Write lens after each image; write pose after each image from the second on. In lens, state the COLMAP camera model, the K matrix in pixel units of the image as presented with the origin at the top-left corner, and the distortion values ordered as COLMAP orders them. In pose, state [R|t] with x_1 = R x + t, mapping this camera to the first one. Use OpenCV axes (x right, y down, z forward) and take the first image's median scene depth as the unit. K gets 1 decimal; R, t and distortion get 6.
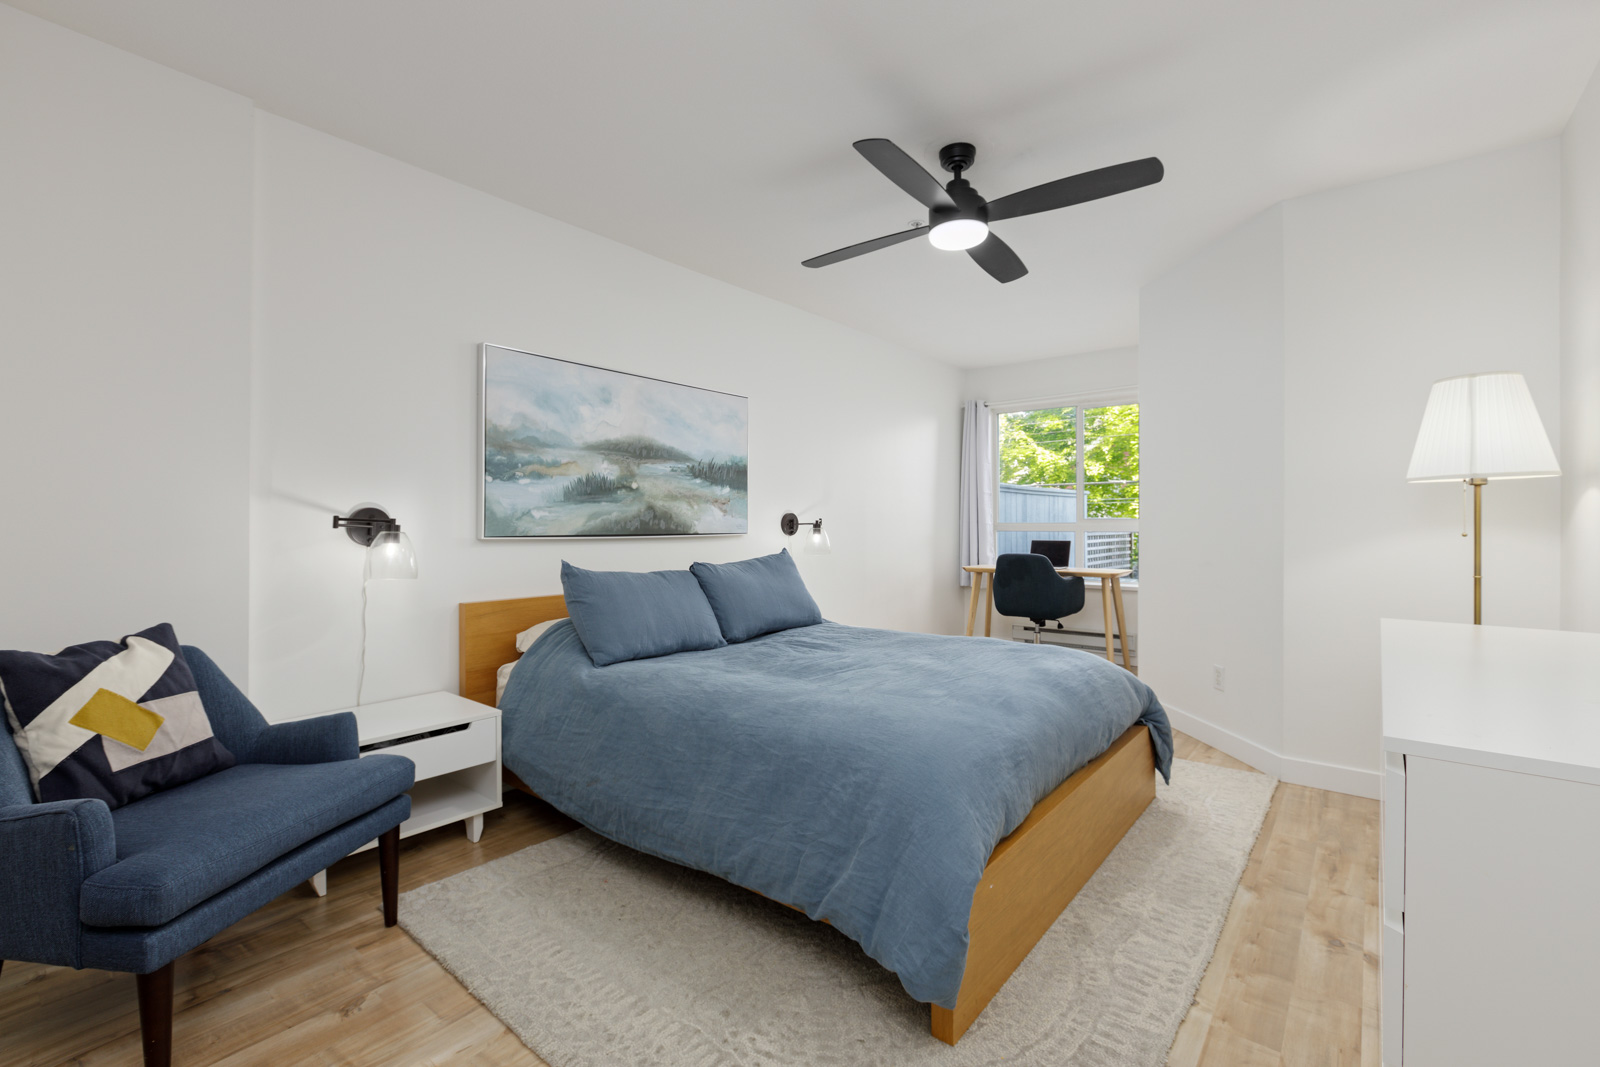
lens RADIAL K [[736.2, 0, 794.6], [0, 736.2, 531.8], [0, 0, 1]] dist [-0.004532, -0.000648]
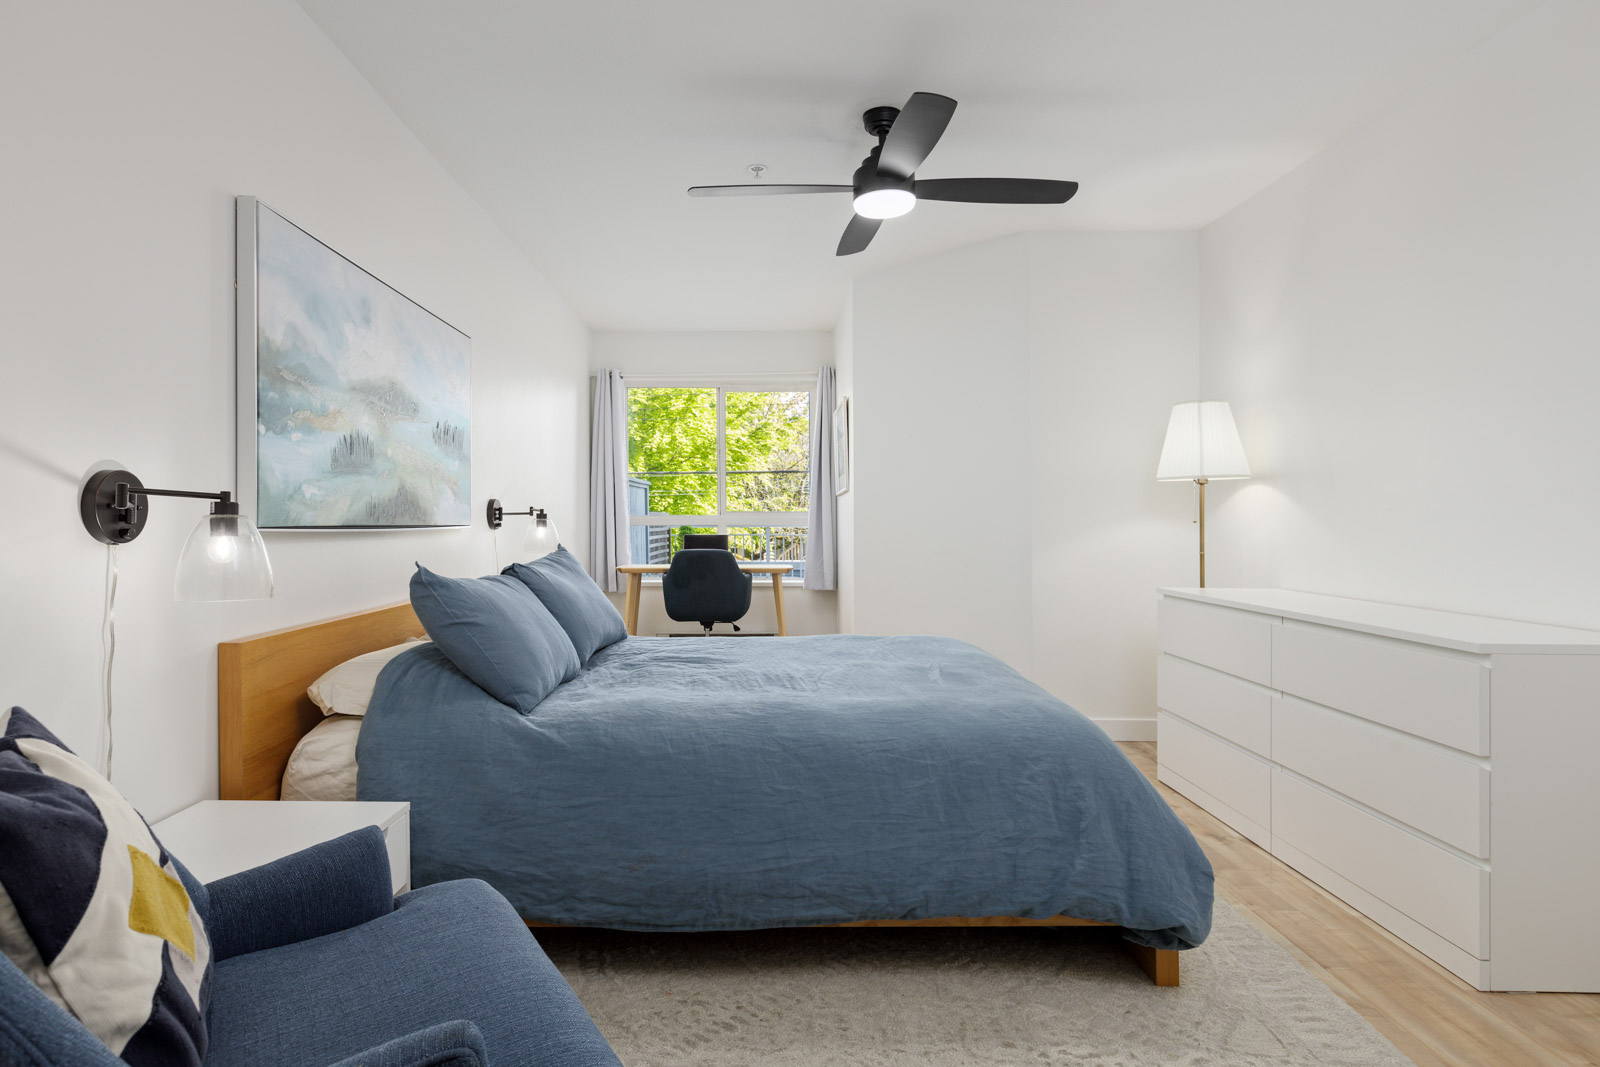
lens RADIAL K [[903.4, 0, 792.6], [0, 903.4, 524.9], [0, 0, 1]] dist [-0.007478, 0.000009]
pose [[0.769853, -0.001588, 0.638220, -0.474221], [0.006746, 0.999961, -0.005650, 0.010182], [-0.638186, 0.008655, 0.769834, 0.147827]]
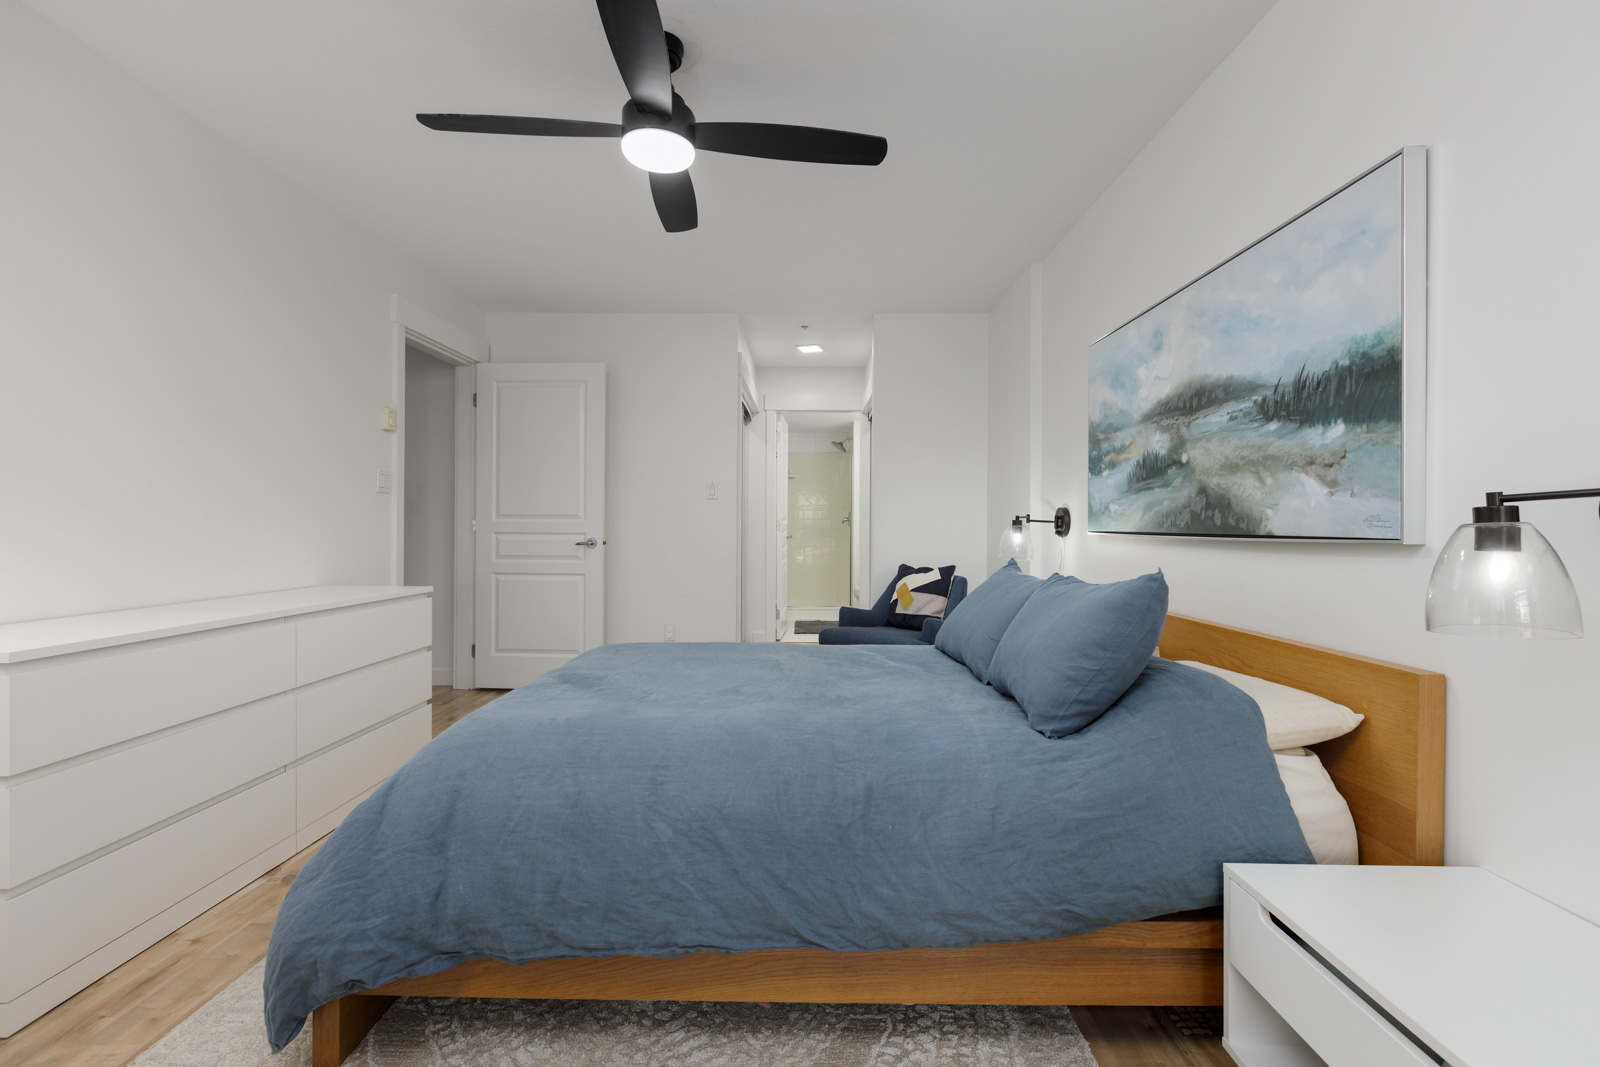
lens RADIAL K [[736.2, 0, 794.4], [0, 736.2, 528.4], [0, 0, 1]] dist [-0.004532, -0.000648]
pose [[-0.797325, -0.004978, -0.603530, 0.460690], [-0.016342, 0.999777, 0.013343, -0.004183], [0.603330, 0.020501, -0.797228, 1.356868]]
